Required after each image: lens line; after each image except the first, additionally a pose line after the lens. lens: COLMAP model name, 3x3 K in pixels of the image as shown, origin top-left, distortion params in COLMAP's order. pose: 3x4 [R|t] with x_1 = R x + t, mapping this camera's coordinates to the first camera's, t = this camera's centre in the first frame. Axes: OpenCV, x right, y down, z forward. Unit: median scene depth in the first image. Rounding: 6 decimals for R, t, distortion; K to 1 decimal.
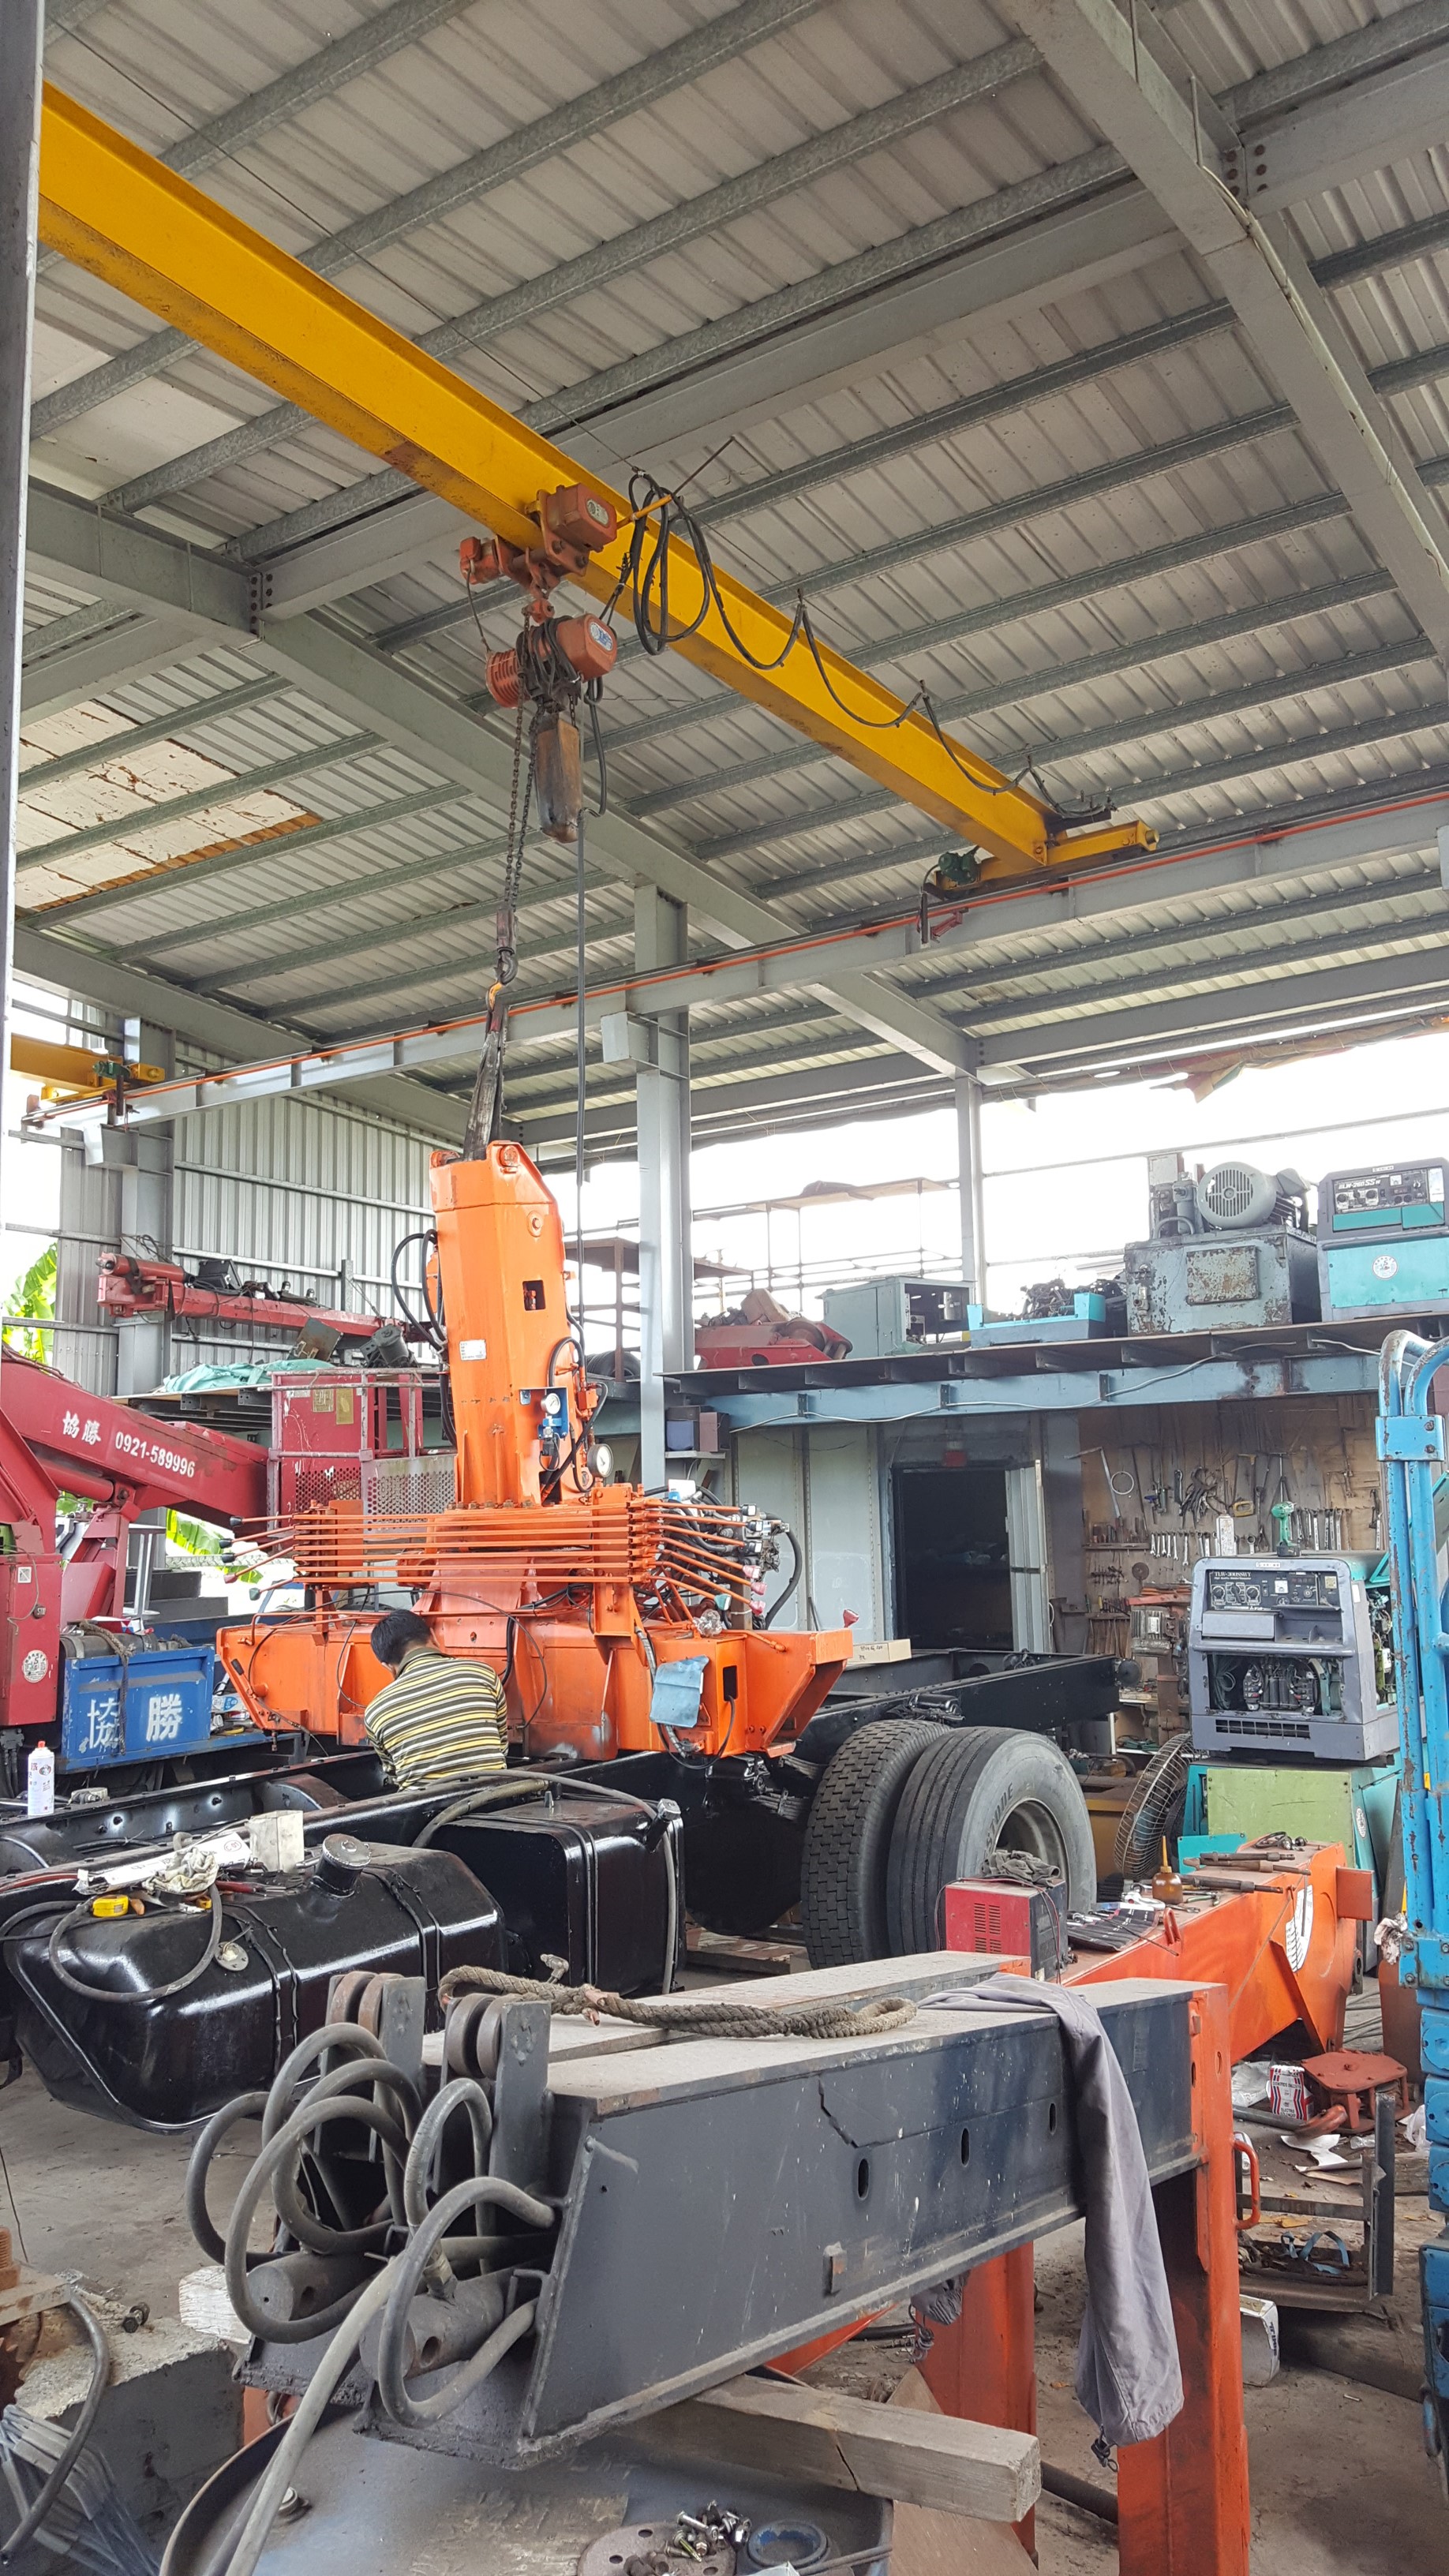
lens RADIAL K [[1891.6, 0, 767.4], [0, 1891.6, 1288.8], [0, 0, 1]] dist [0.132568, -0.233560]
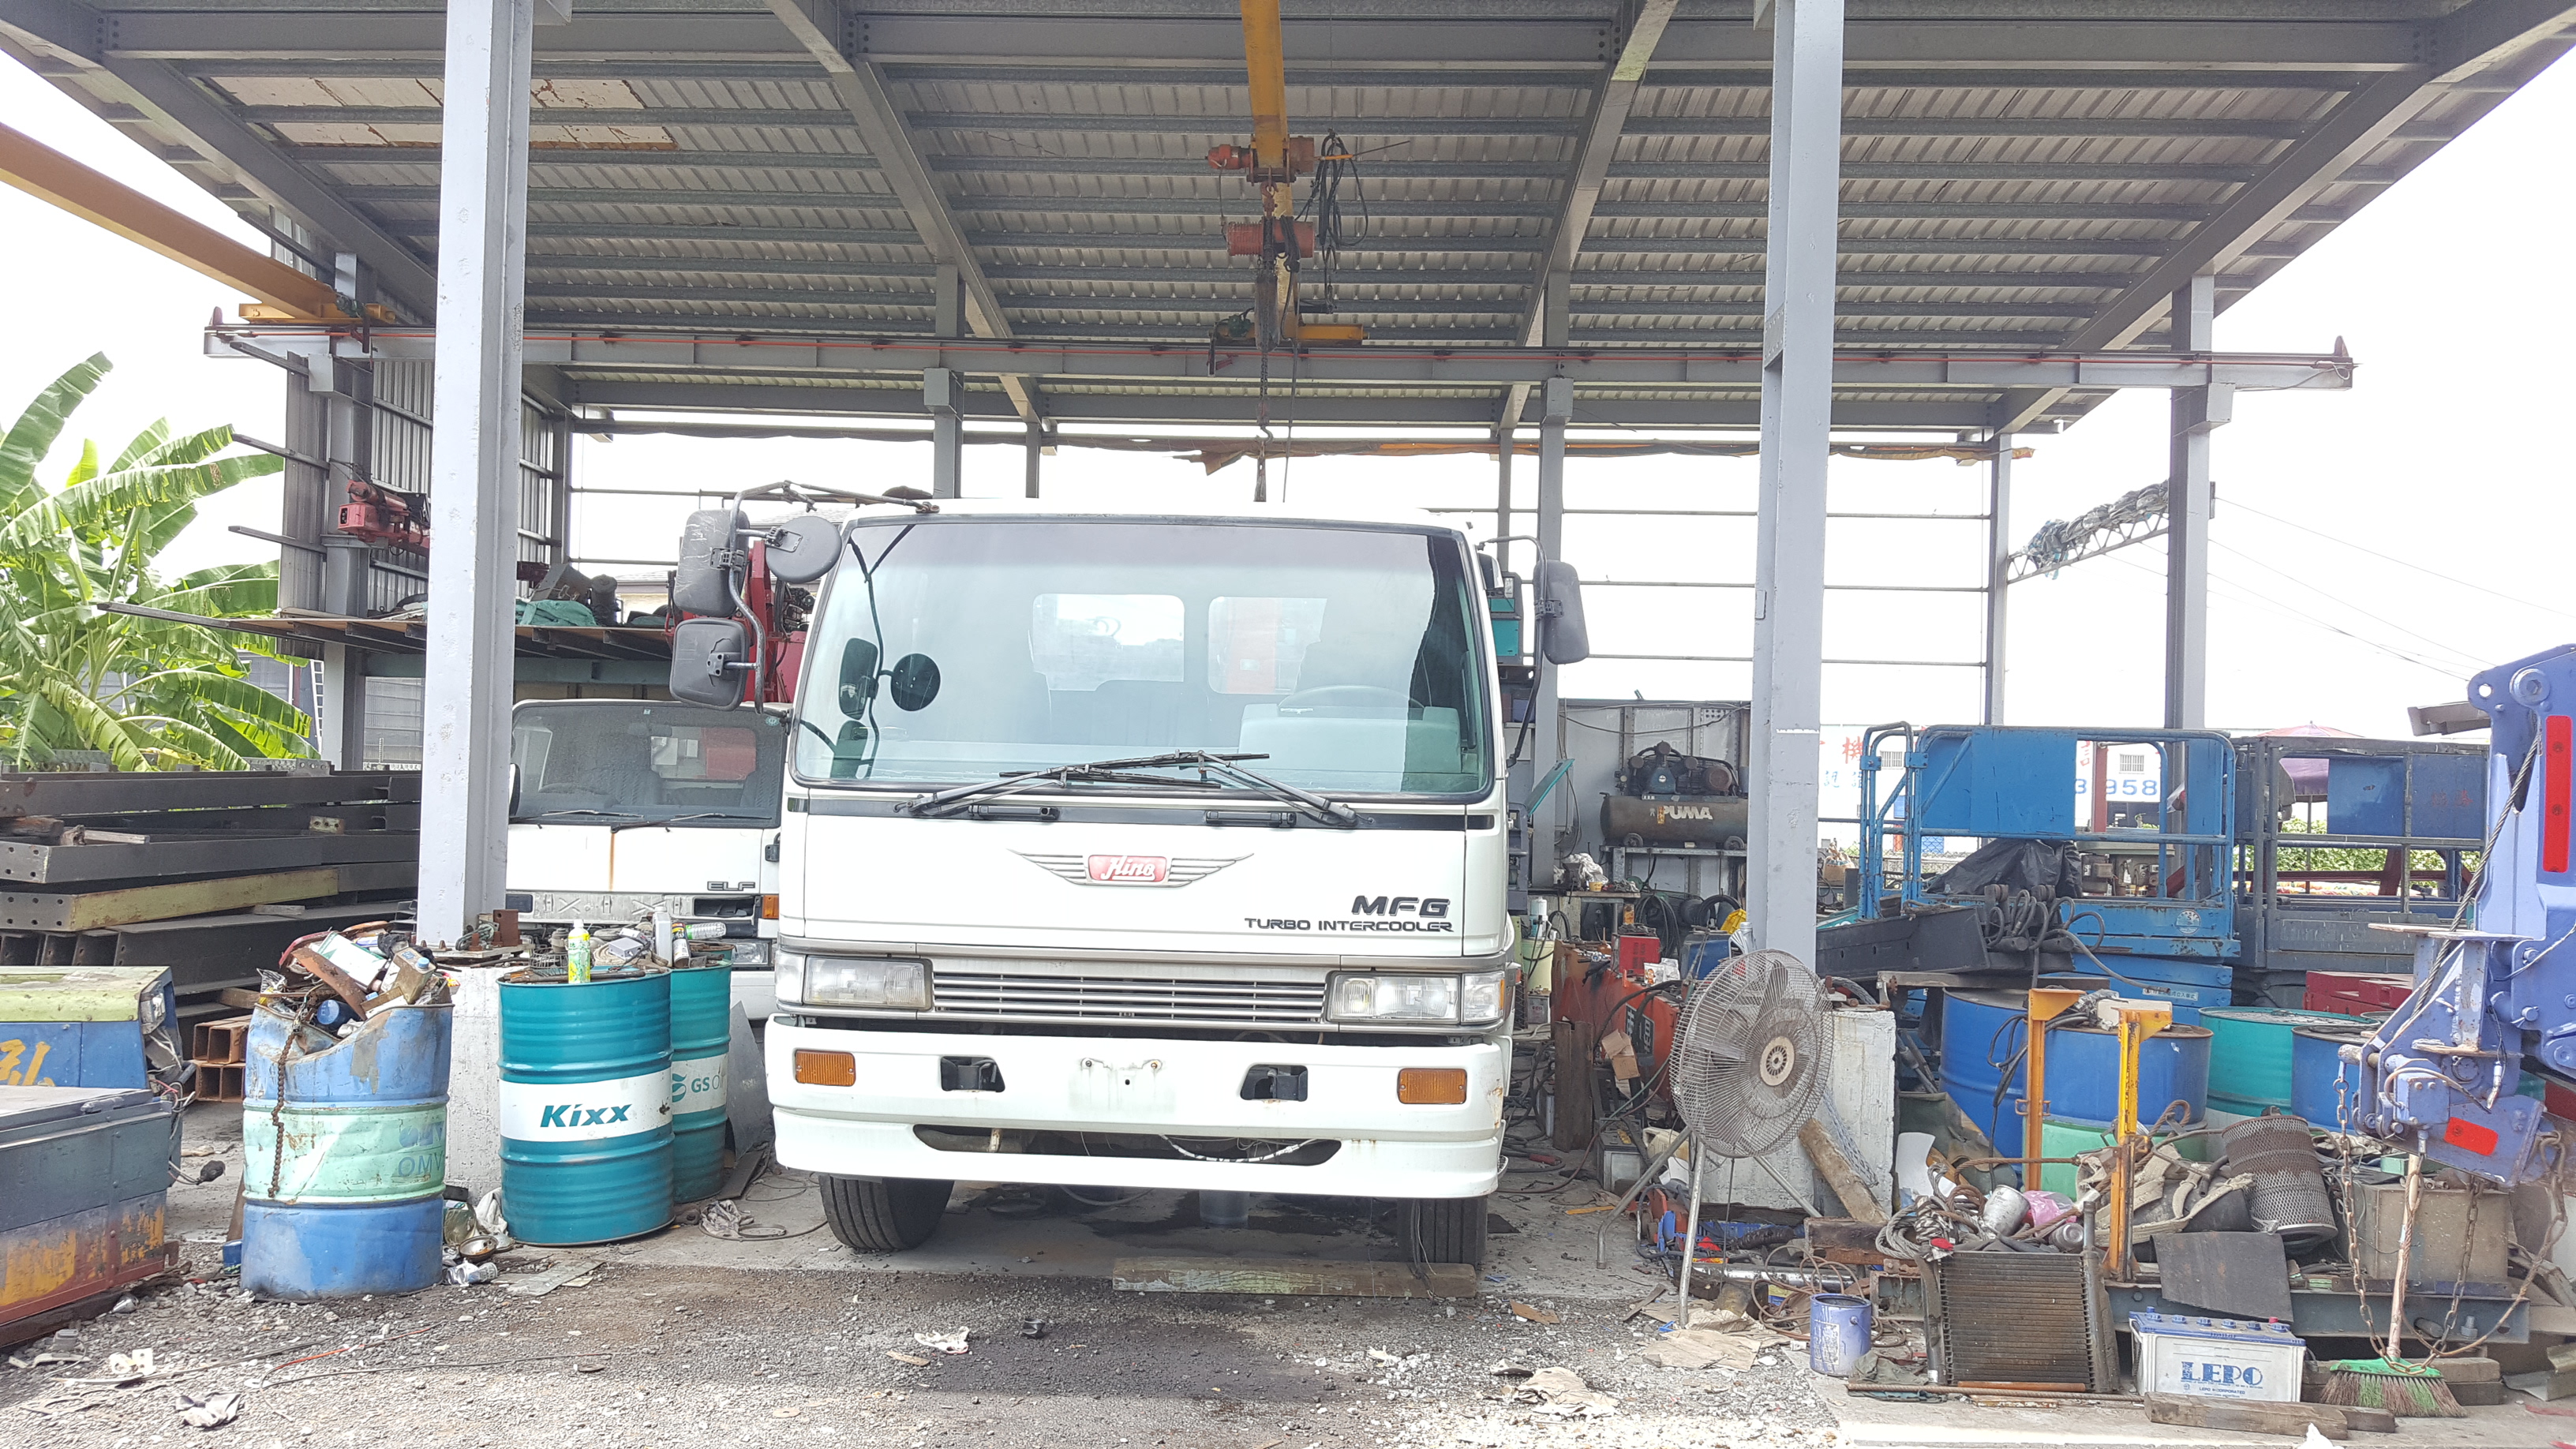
lens RADIAL K [[1891.3, 0, 1292.0], [0, 1891.3, 768.0], [0, 0, 1]] dist [0.144686, -0.238005]
pose [[0.841979, 0.052396, 0.536960, -0.574102], [-0.115216, 0.989775, 0.084083, -0.013718], [-0.527064, -0.132662, 0.839407, -0.260450]]
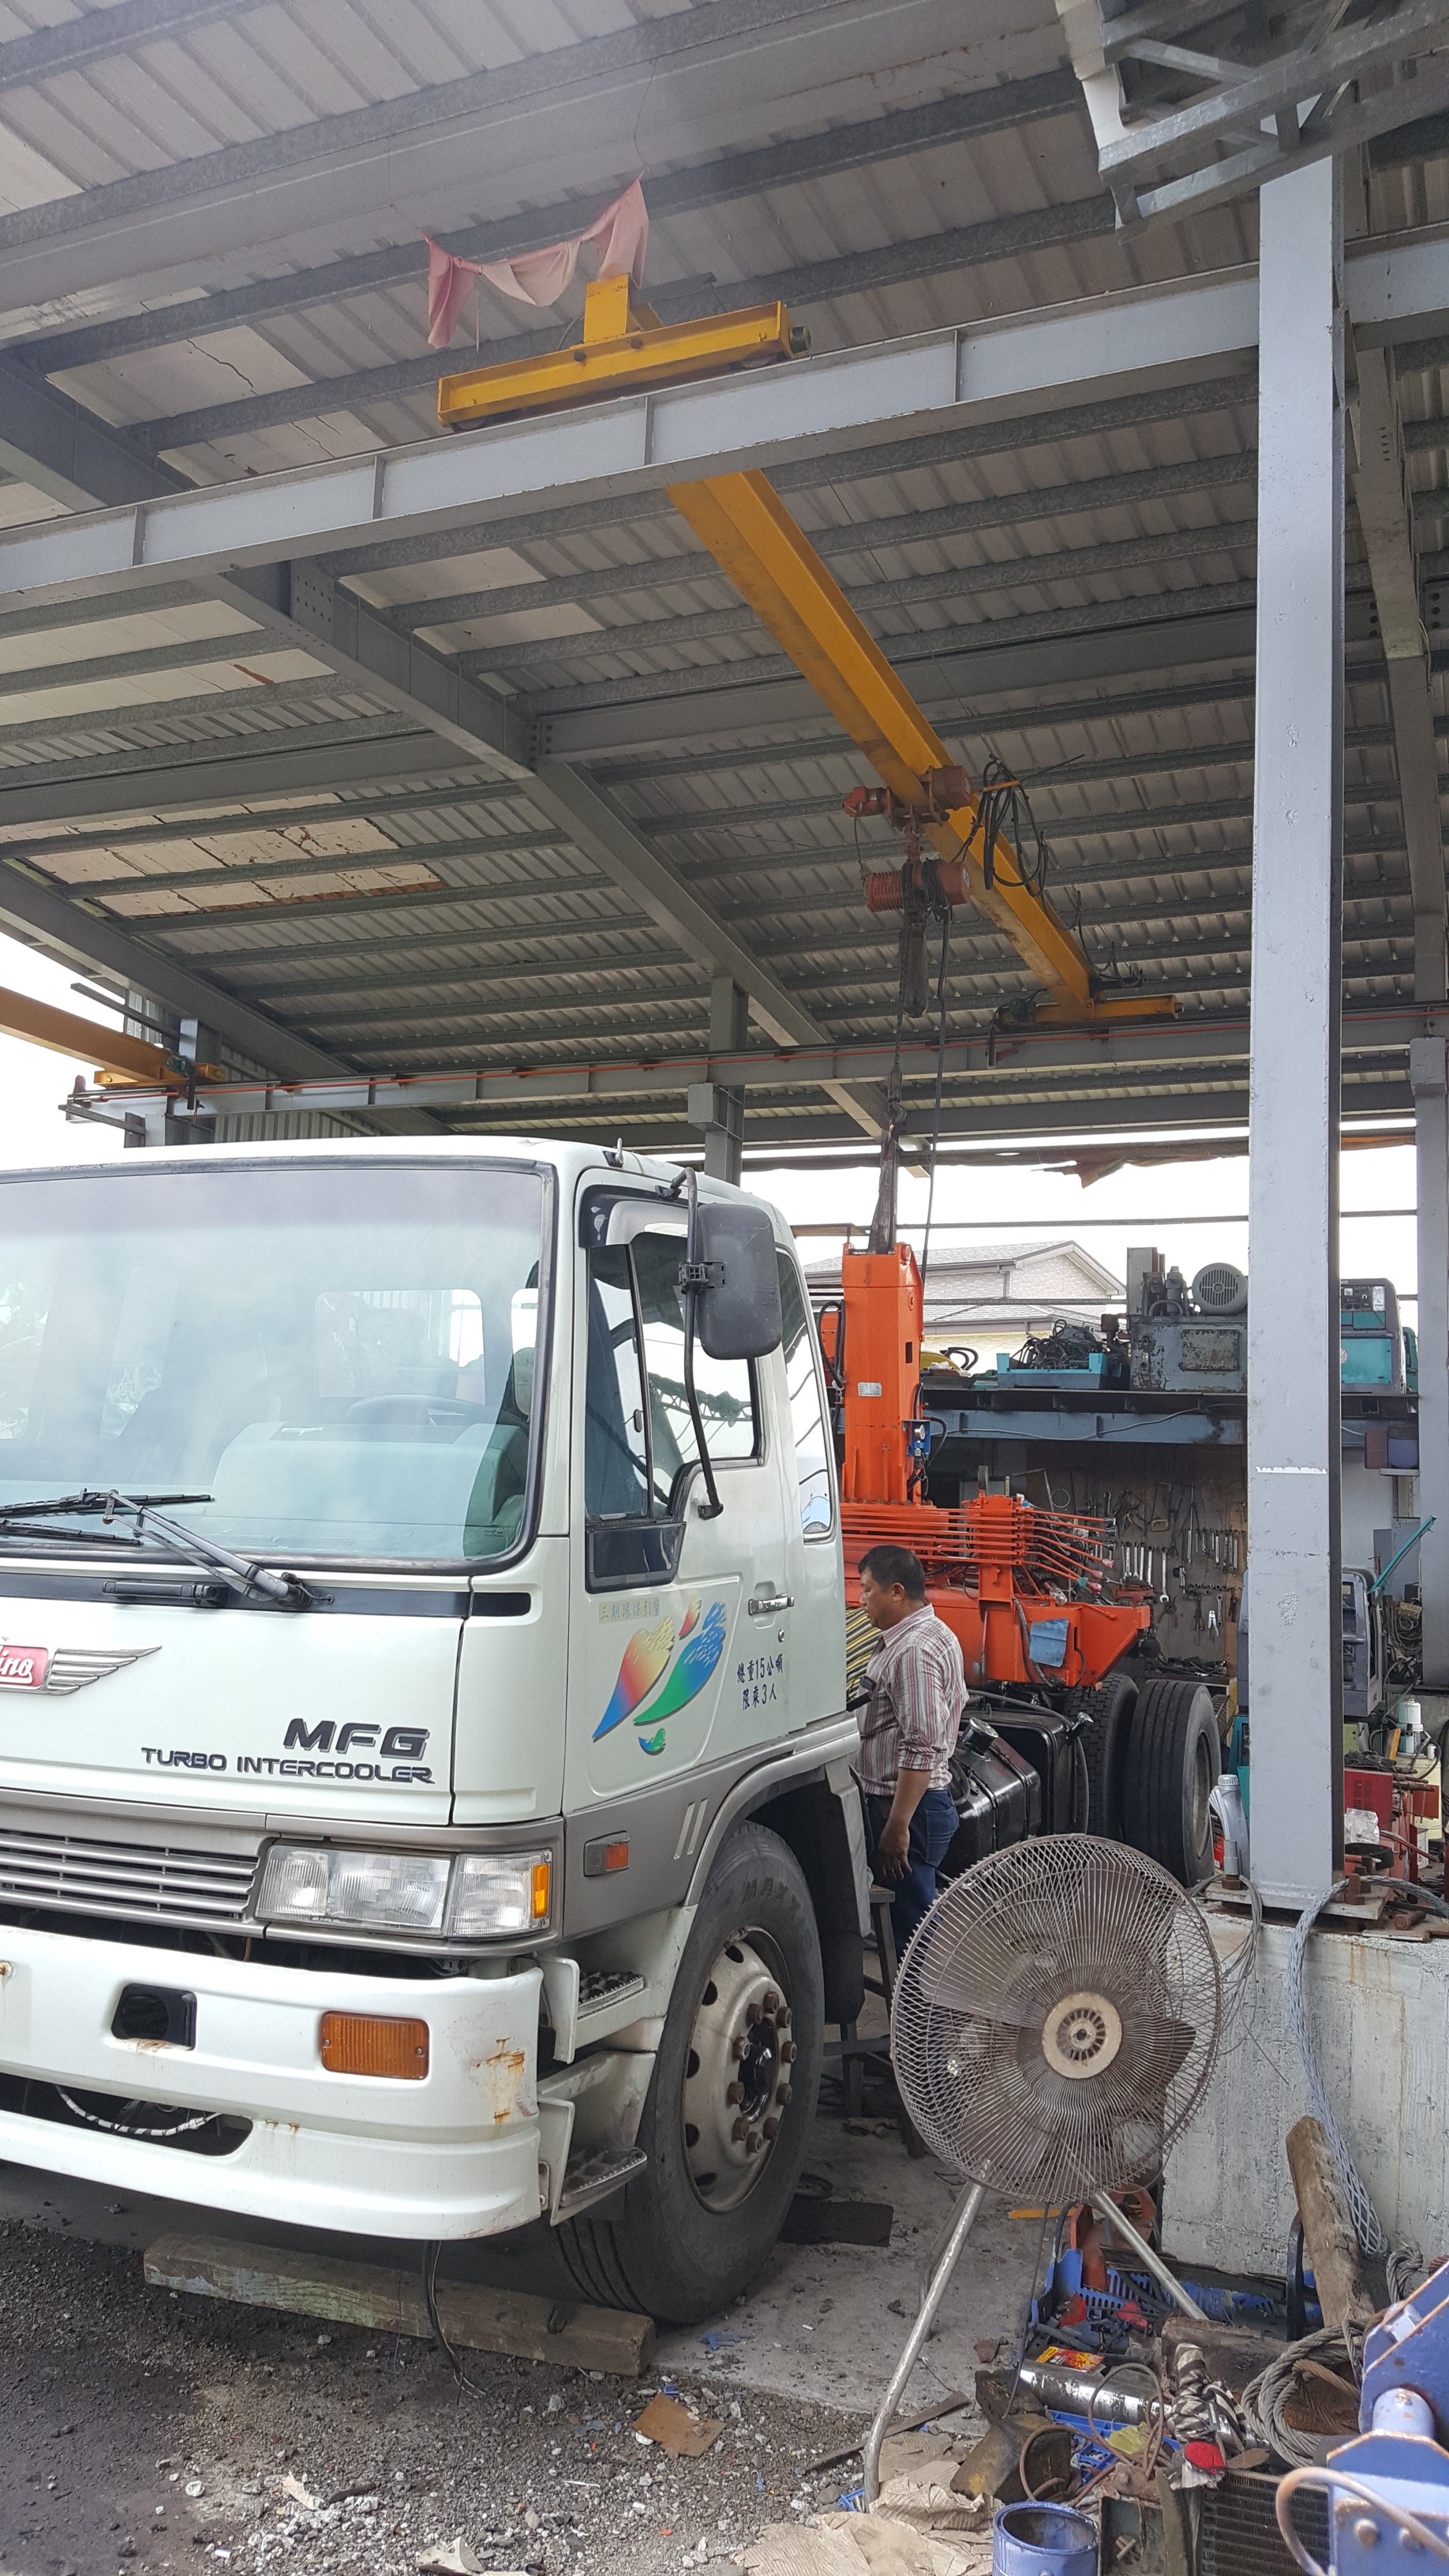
lens RADIAL K [[1891.3, 0, 722.8], [0, 1891.3, 1269.3], [0, 0, 1]] dist [0.144686, -0.238005]
pose [[0.976329, 0.087246, 0.197915, -0.302040], [-0.087434, 0.996140, -0.007805, -0.019586], [-0.197832, -0.009684, 0.980188, -0.189232]]
